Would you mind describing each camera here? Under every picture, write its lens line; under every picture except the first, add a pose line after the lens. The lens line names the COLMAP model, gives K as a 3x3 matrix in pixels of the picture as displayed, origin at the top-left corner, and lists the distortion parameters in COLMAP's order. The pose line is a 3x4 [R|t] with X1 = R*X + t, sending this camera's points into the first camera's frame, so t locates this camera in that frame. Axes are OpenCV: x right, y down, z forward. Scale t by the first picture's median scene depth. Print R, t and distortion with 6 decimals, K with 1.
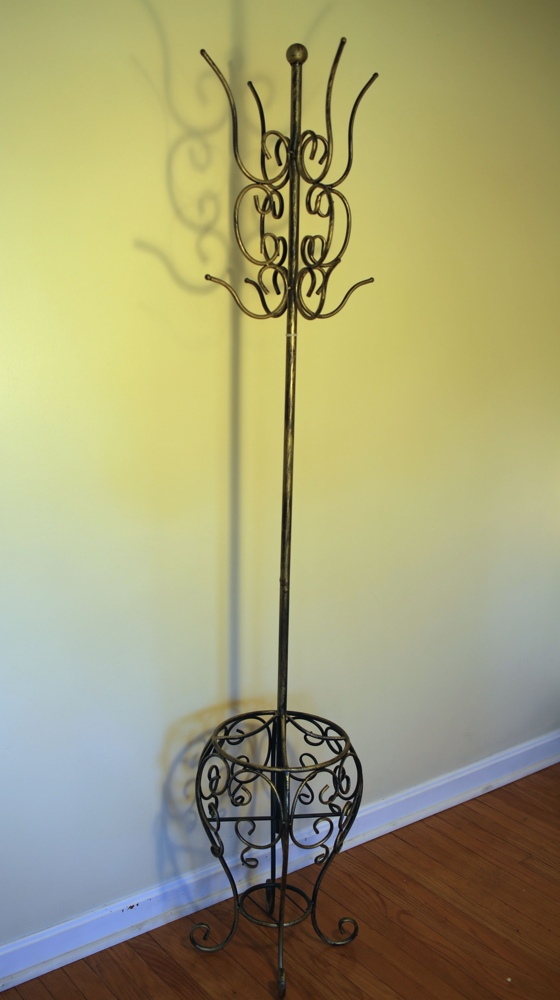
lens RADIAL K [[1087.5, 0, 232.6], [0, 1087.5, 489.4], [0, 0, 1]] dist [-0.035216, 0.000000]
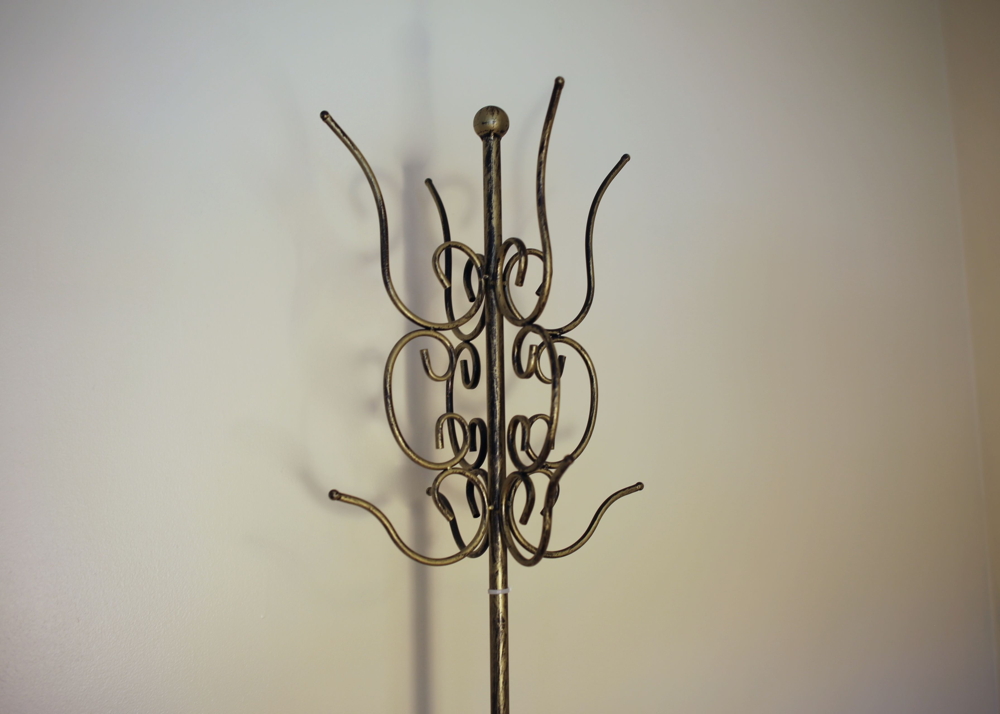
lens RADIAL K [[1167.5, 0, 498.8], [0, 1167.5, 356.5], [0, 0, 1]] dist [-0.082542, 0.000000]
pose [[0.999461, -0.030801, -0.011372, 0.065840], [0.026397, 0.959762, -0.279571, -0.092625], [0.019525, 0.279120, 0.960058, 0.403134]]
